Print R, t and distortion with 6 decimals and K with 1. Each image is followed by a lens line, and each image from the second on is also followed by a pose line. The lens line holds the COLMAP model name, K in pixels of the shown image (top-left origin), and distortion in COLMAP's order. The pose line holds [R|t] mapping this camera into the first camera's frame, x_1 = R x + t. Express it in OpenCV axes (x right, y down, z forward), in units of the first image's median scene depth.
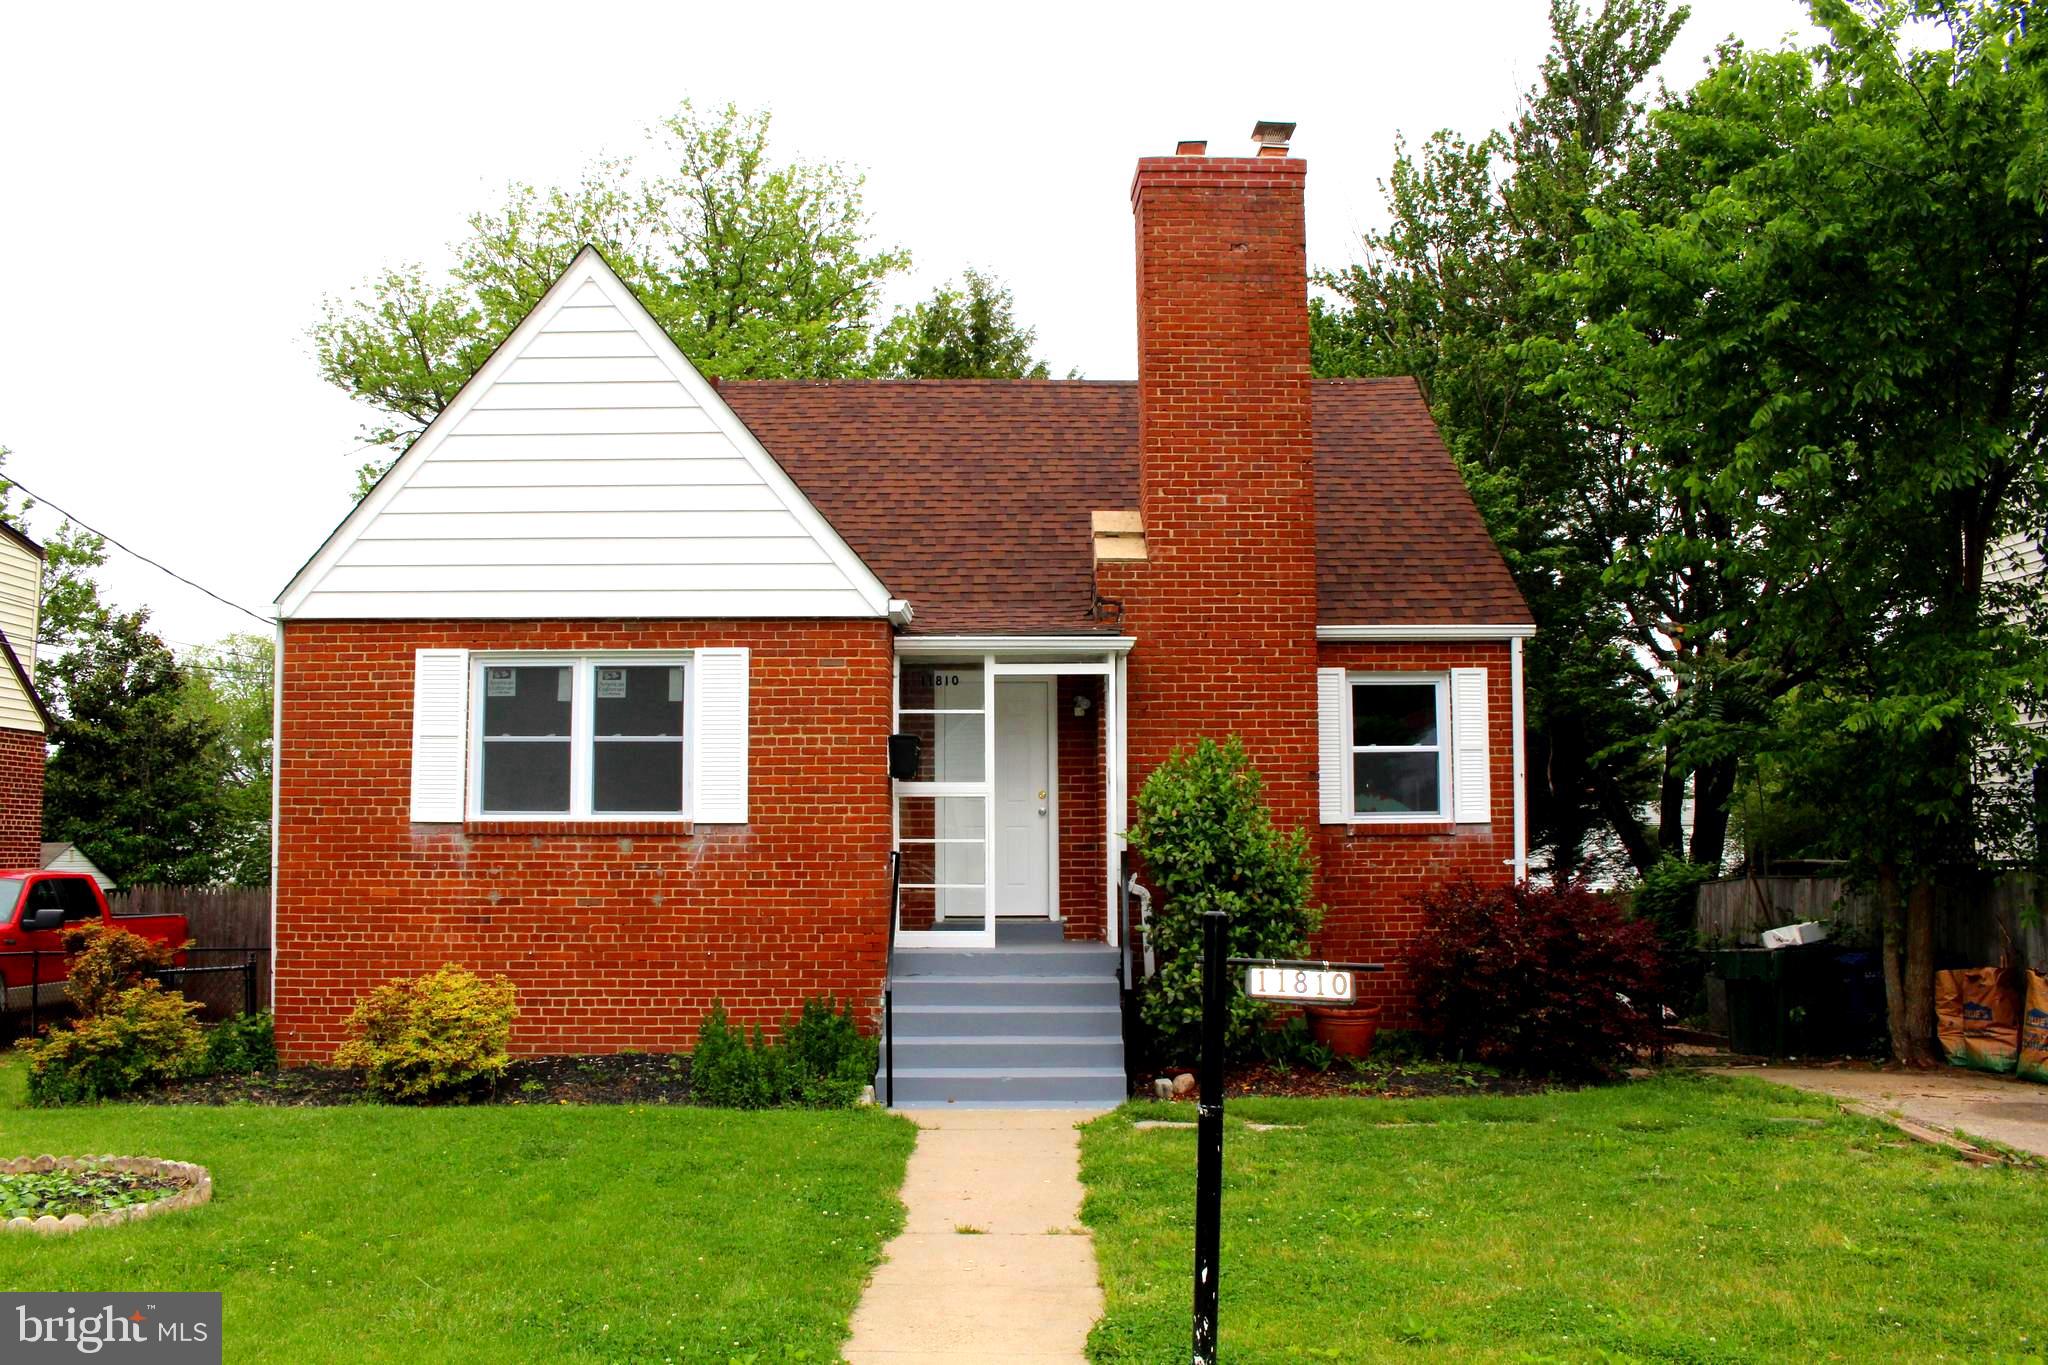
lens RADIAL K [[1715.1, 0, 1017.0], [0, 1715.1, 693.5], [0, 0, 1]] dist [-0.151125, 0.115568]
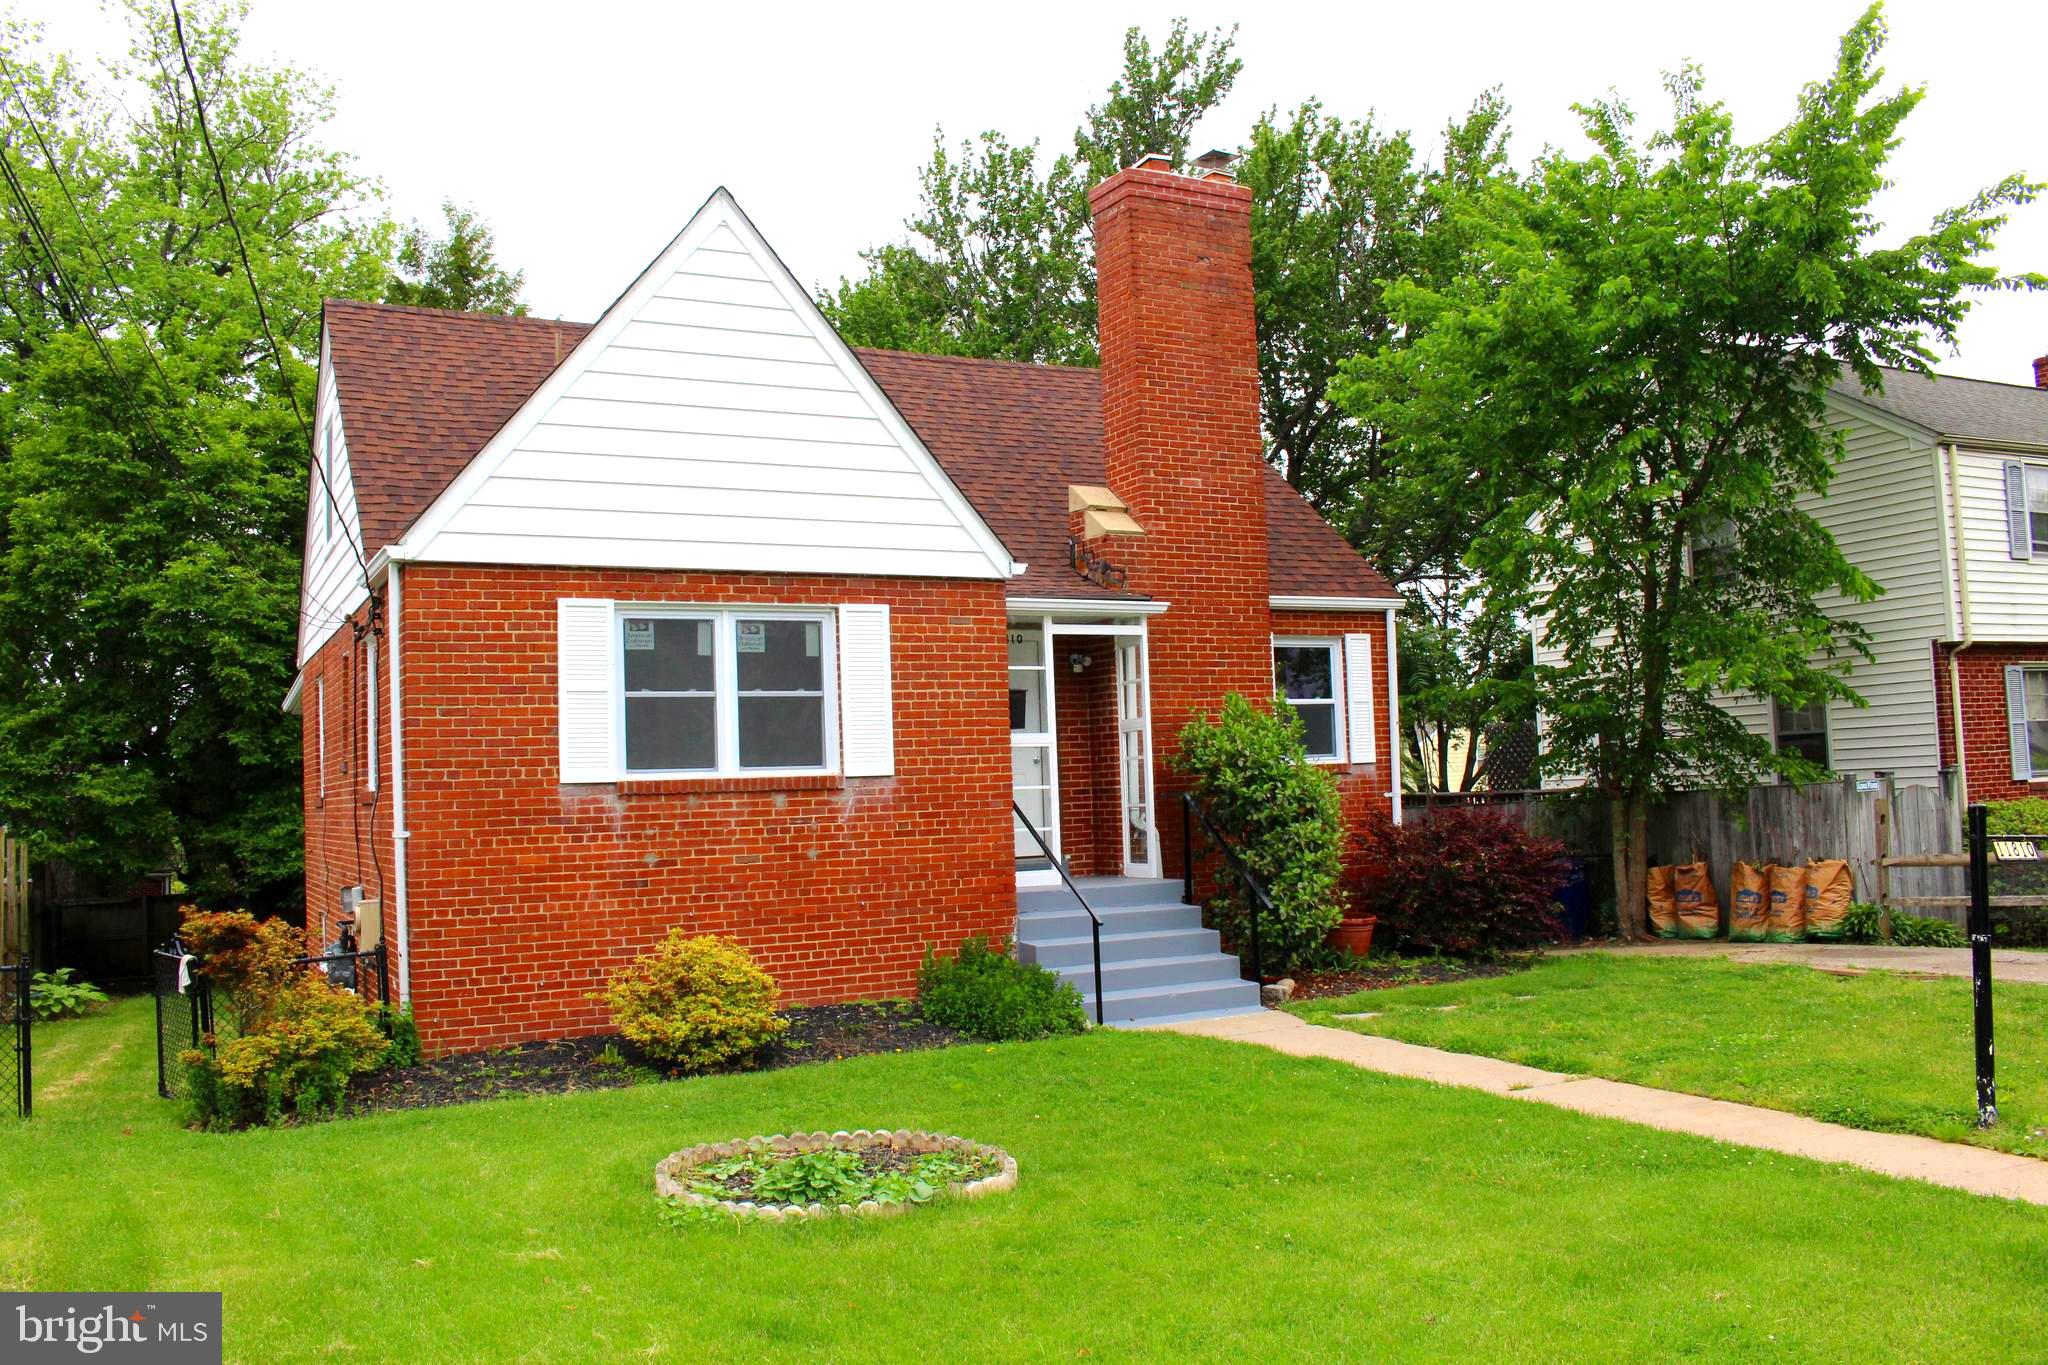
lens RADIAL K [[1715.1, 0, 1015.9], [0, 1715.1, 685.3], [0, 0, 1]] dist [-0.151125, 0.115568]
pose [[0.886065, 0.000710, 0.463561, -0.566438], [-0.010354, 0.999780, 0.018259, 0.002050], [-0.463446, -0.020978, 0.885877, 0.050066]]
